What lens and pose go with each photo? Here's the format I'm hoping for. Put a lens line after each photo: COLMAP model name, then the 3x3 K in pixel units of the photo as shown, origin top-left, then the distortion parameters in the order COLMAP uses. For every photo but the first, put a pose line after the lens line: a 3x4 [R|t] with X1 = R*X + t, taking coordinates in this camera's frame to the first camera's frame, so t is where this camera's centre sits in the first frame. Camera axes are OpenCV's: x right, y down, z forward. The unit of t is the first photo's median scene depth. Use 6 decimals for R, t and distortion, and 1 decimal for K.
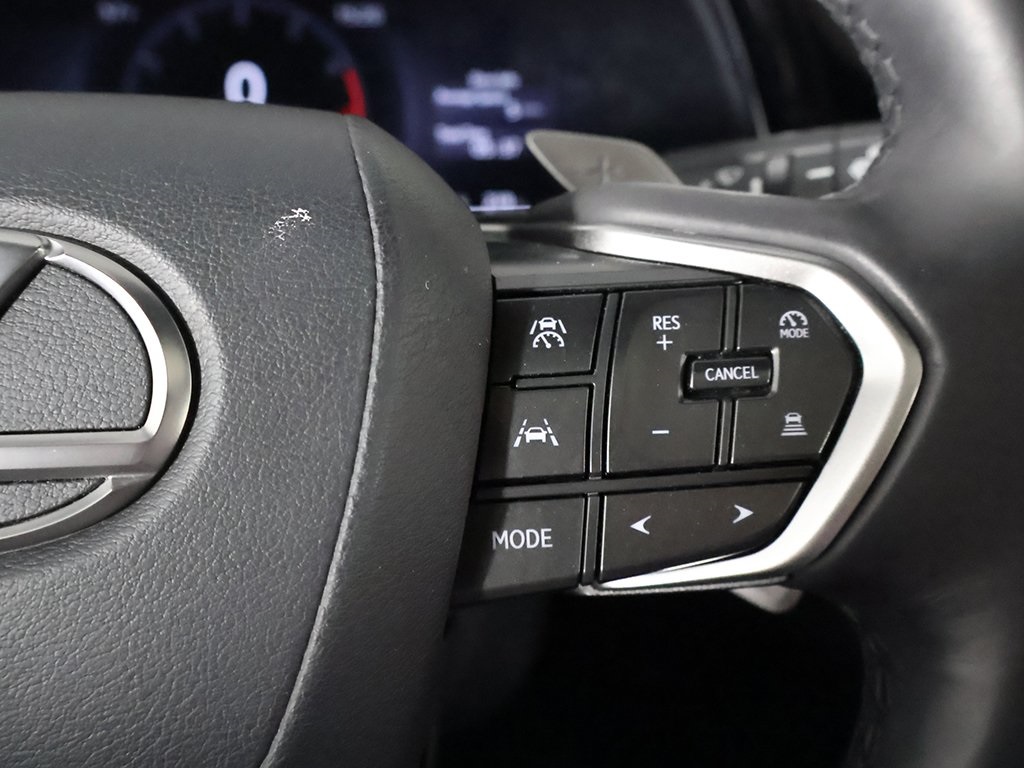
lens RADIAL K [[970.2, 0, 506.8], [0, 970.2, 383.1], [0, 0, 1]] dist [0.009015, 0.000000]
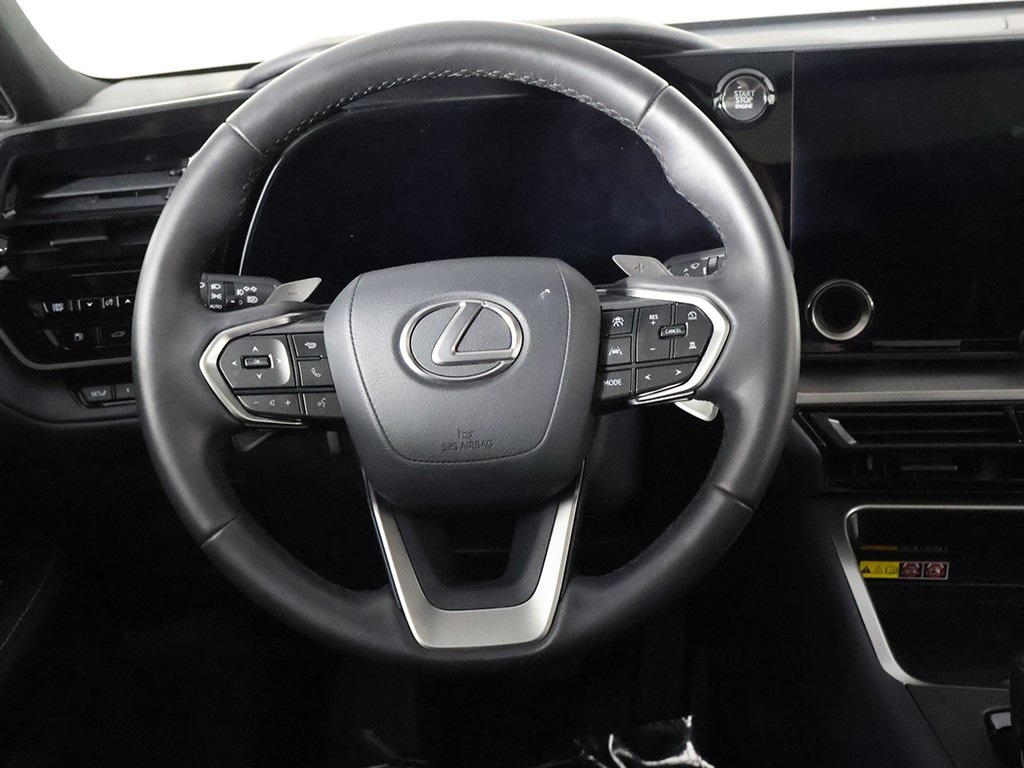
lens RADIAL K [[935.2, 0, 512.6], [0, 935.2, 380.9], [0, 0, 1]] dist [-0.014952, 0.000000]
pose [[0.990739, -0.040417, -0.129624, 0.092570], [0.033455, 0.997901, -0.055448, 0.322270], [0.131593, 0.050598, 0.990012, -2.256944]]
